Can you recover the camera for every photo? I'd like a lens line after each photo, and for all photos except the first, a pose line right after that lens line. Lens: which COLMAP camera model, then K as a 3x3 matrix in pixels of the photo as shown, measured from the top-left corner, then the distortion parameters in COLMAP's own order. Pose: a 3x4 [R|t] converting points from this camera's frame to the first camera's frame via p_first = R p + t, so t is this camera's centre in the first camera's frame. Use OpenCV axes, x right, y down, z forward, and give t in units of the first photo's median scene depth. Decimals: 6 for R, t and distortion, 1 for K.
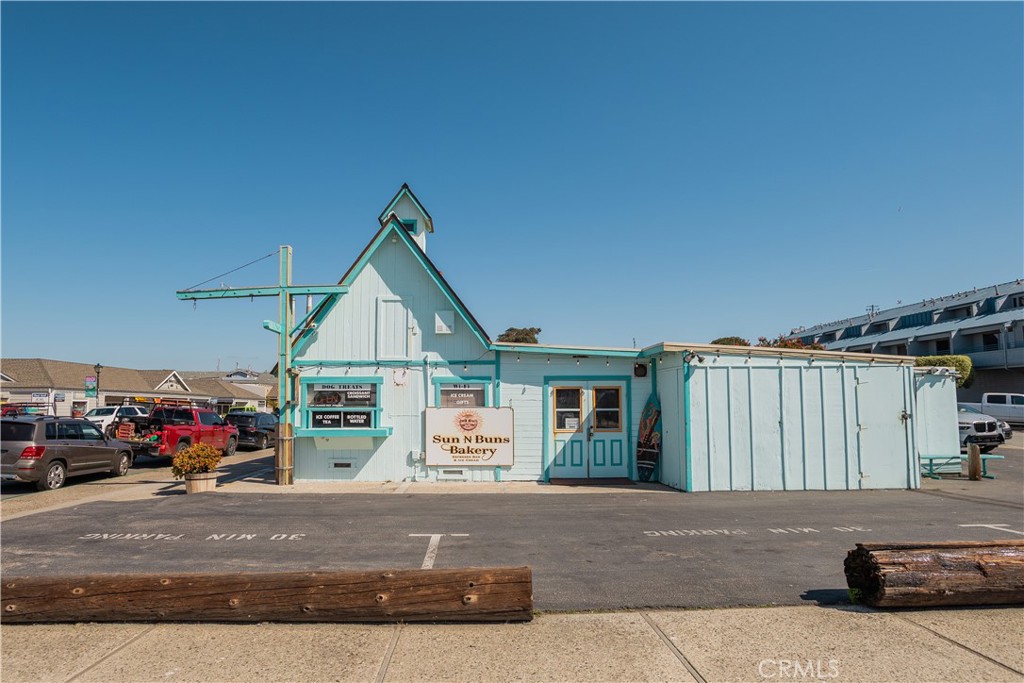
lens RADIAL K [[587.5, 0, 466.9], [0, 587.5, 352.0], [0, 0, 1]] dist [-0.047919, 0.006899]
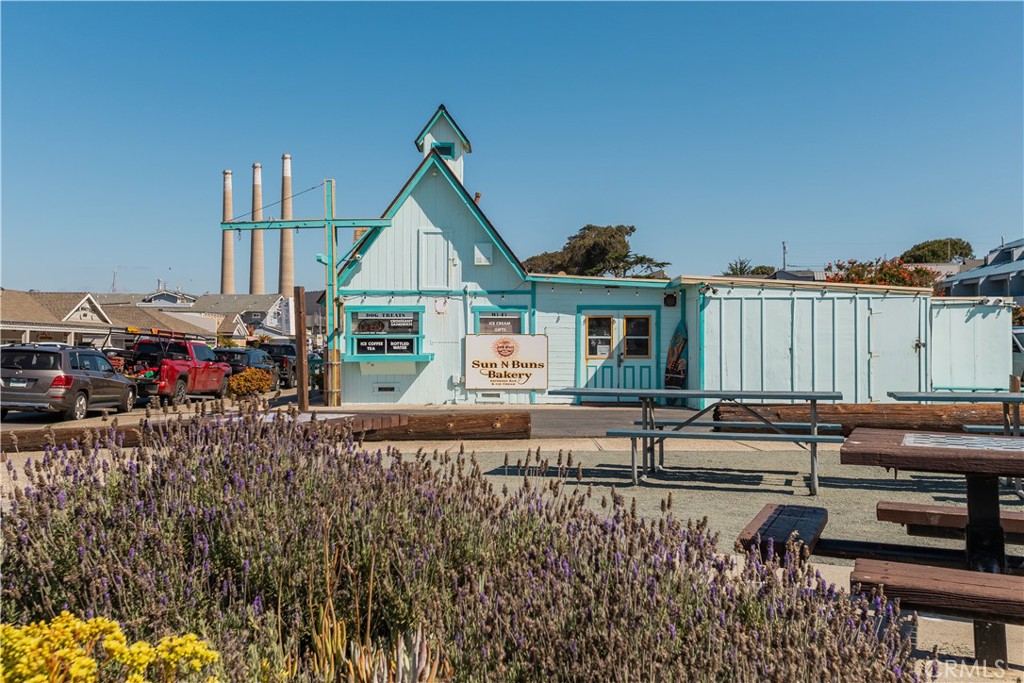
lens RADIAL K [[996.5, 0, 504.8], [0, 996.5, 342.2], [0, 0, 1]] dist [0.003086, 0.000000]
pose [[0.999830, 0.002037, 0.018327, -0.031921], [-0.003535, 0.996623, 0.082035, -0.039763], [-0.018098, -0.082086, 0.996461, -0.792878]]
